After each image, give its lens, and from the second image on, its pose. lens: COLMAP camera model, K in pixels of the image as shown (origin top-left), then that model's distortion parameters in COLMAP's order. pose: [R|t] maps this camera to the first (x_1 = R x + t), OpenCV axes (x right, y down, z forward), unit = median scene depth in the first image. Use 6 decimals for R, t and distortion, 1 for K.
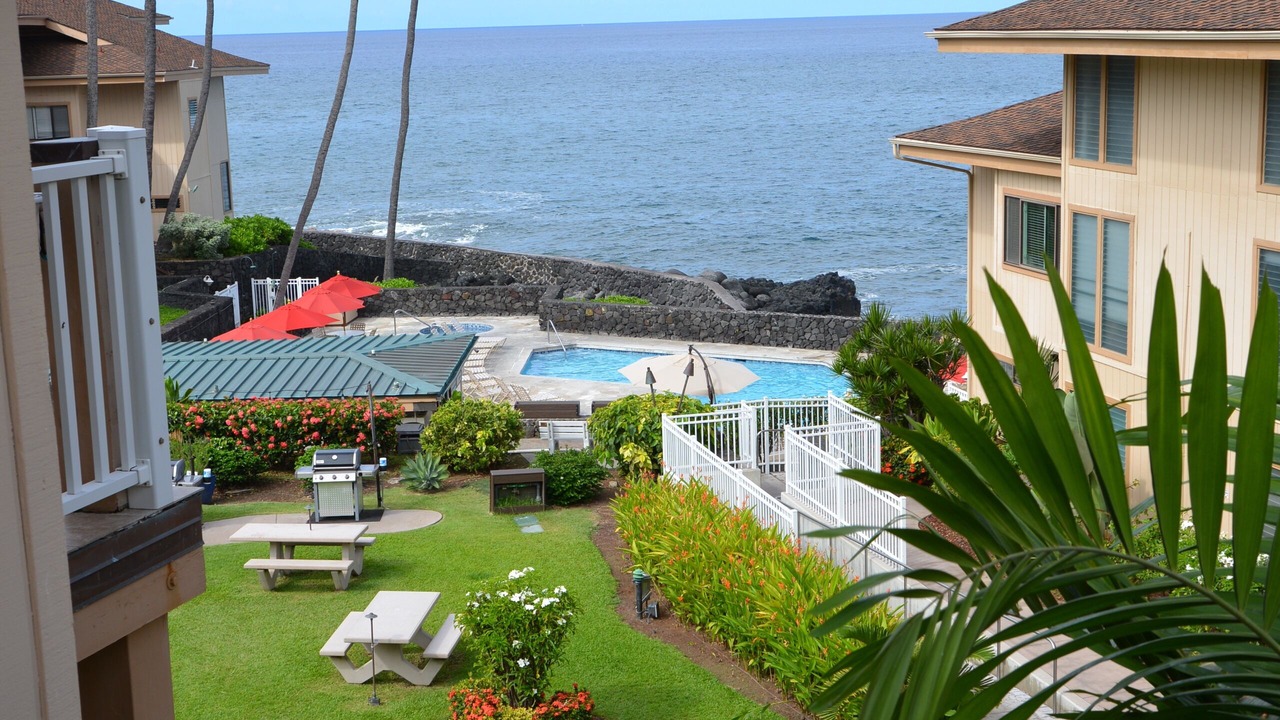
lens RADIAL K [[1785.9, 0, 640.0], [0, 1785.9, 360.0], [0, 0, 1]] dist [-0.007383, -0.053159]
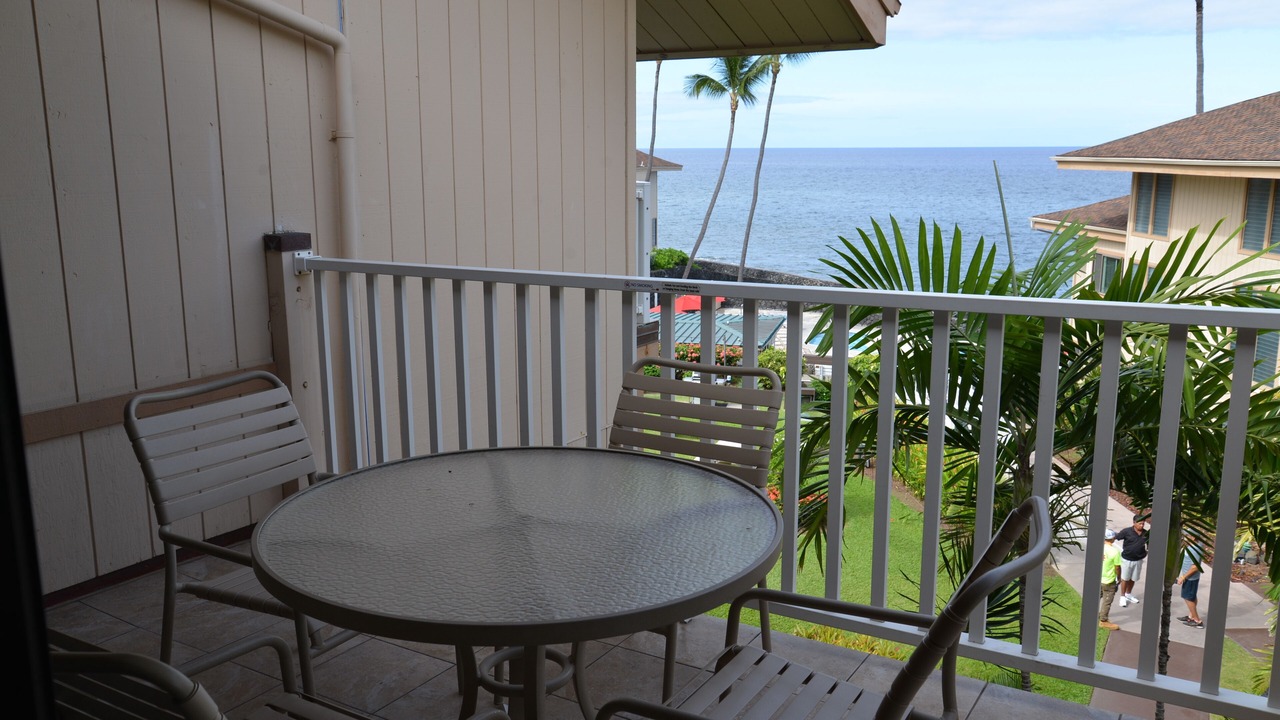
lens RADIAL K [[1083.8, 0, 640.0], [0, 1083.8, 360.0], [0, 0, 1]] dist [0.017035, 0.003194]
pose [[0.971488, 0.068584, -0.226951, 0.022783], [-0.066106, 0.997641, 0.018509, 0.022111], [0.227685, -0.002979, 0.973730, -0.132830]]
